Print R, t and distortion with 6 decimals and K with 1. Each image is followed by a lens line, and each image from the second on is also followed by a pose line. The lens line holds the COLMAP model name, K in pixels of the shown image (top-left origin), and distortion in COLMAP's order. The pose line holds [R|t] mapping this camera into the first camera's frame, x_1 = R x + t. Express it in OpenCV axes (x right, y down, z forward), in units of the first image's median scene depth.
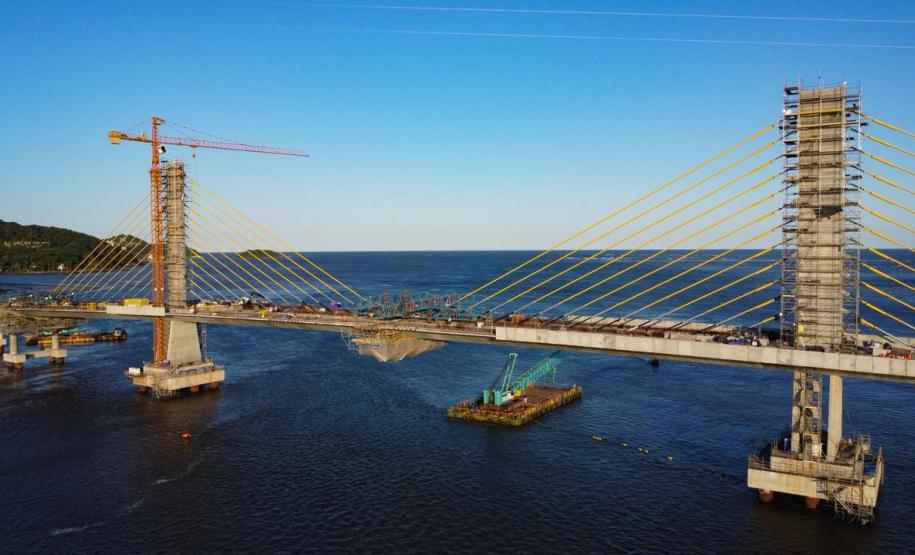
lens RADIAL K [[786.7, 0, 457.5], [0, 786.7, 320.6], [0, 0, 1]] dist [-0.002909, -0.076450]
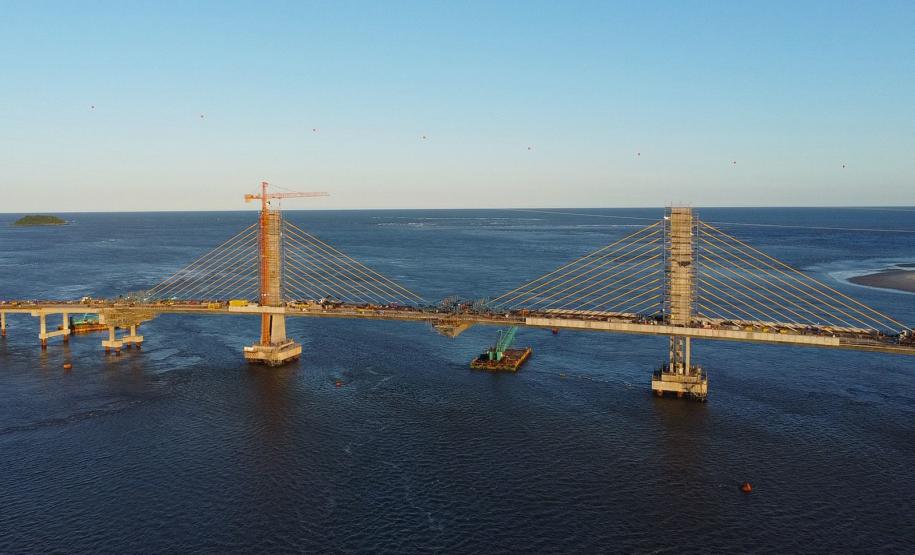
lens RADIAL K [[786.7, 0, 457.5], [0, 786.7, 320.6], [0, 0, 1]] dist [-0.002909, -0.076450]
pose [[0.971598, -0.027647, 0.235019, -0.655852], [0.018423, 0.998975, 0.041354, -0.079380], [-0.235921, -0.035849, 0.971111, -0.980691]]
